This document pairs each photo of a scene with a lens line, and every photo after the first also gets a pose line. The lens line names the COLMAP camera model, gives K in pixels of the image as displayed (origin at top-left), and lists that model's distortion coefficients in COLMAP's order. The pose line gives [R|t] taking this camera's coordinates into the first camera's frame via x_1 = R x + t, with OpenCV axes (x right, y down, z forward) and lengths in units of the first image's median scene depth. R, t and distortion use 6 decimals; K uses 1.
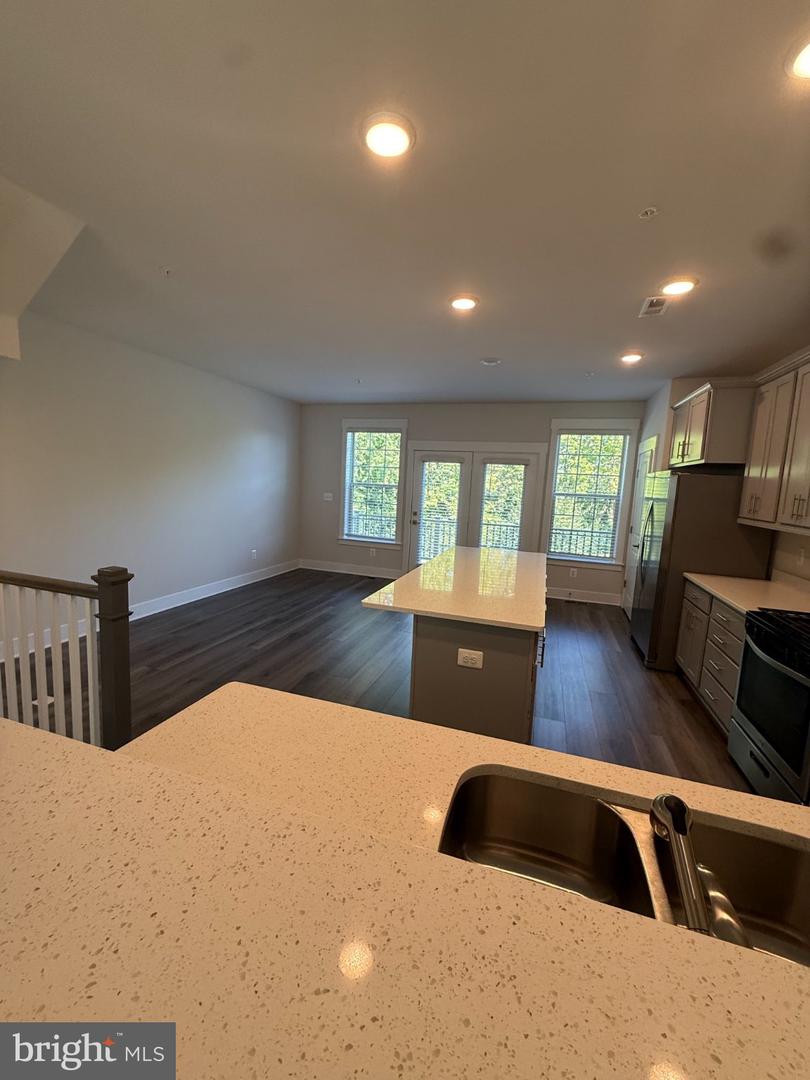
lens RADIAL K [[436.7, 0, 408.5], [0, 436.7, 536.5], [0, 0, 1]] dist [-0.000964, -0.000067]
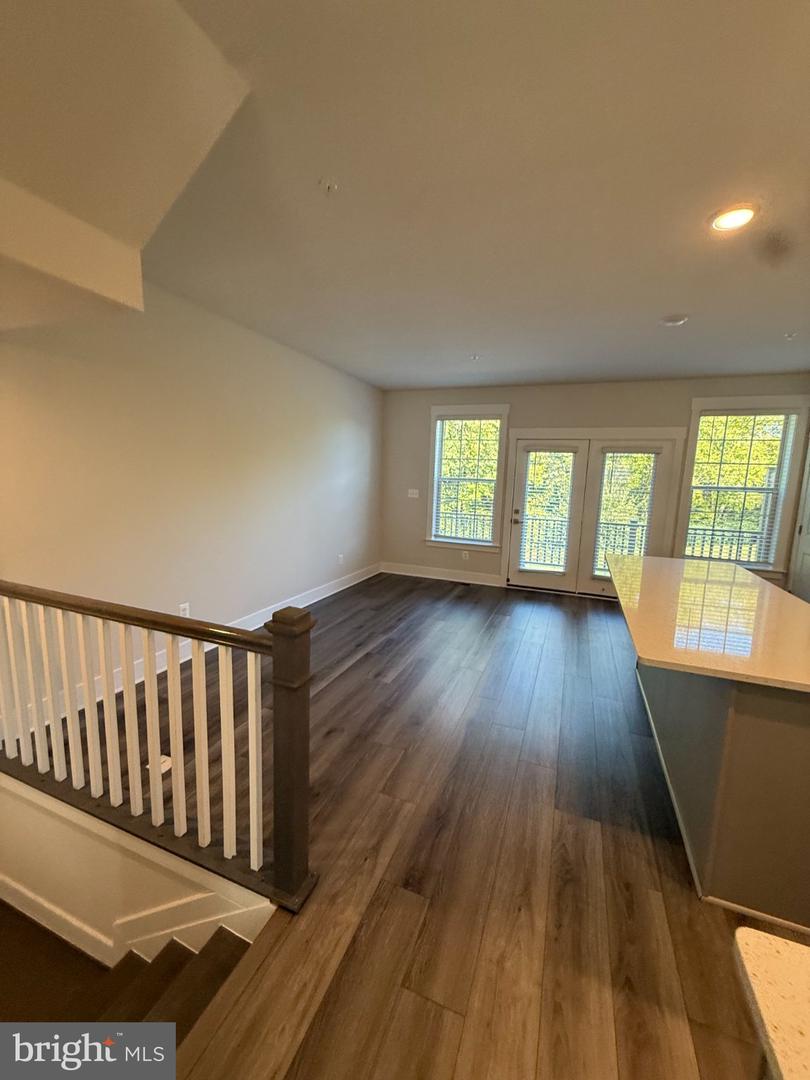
lens RADIAL K [[436.7, 0, 410.8], [0, 436.7, 538.4], [0, 0, 1]] dist [-0.000964, -0.000067]
pose [[0.997943, -0.006212, -0.063802, -0.145196], [0.007314, 0.999828, 0.017064, -0.015262], [0.063685, -0.017496, 0.997817, 0.110071]]
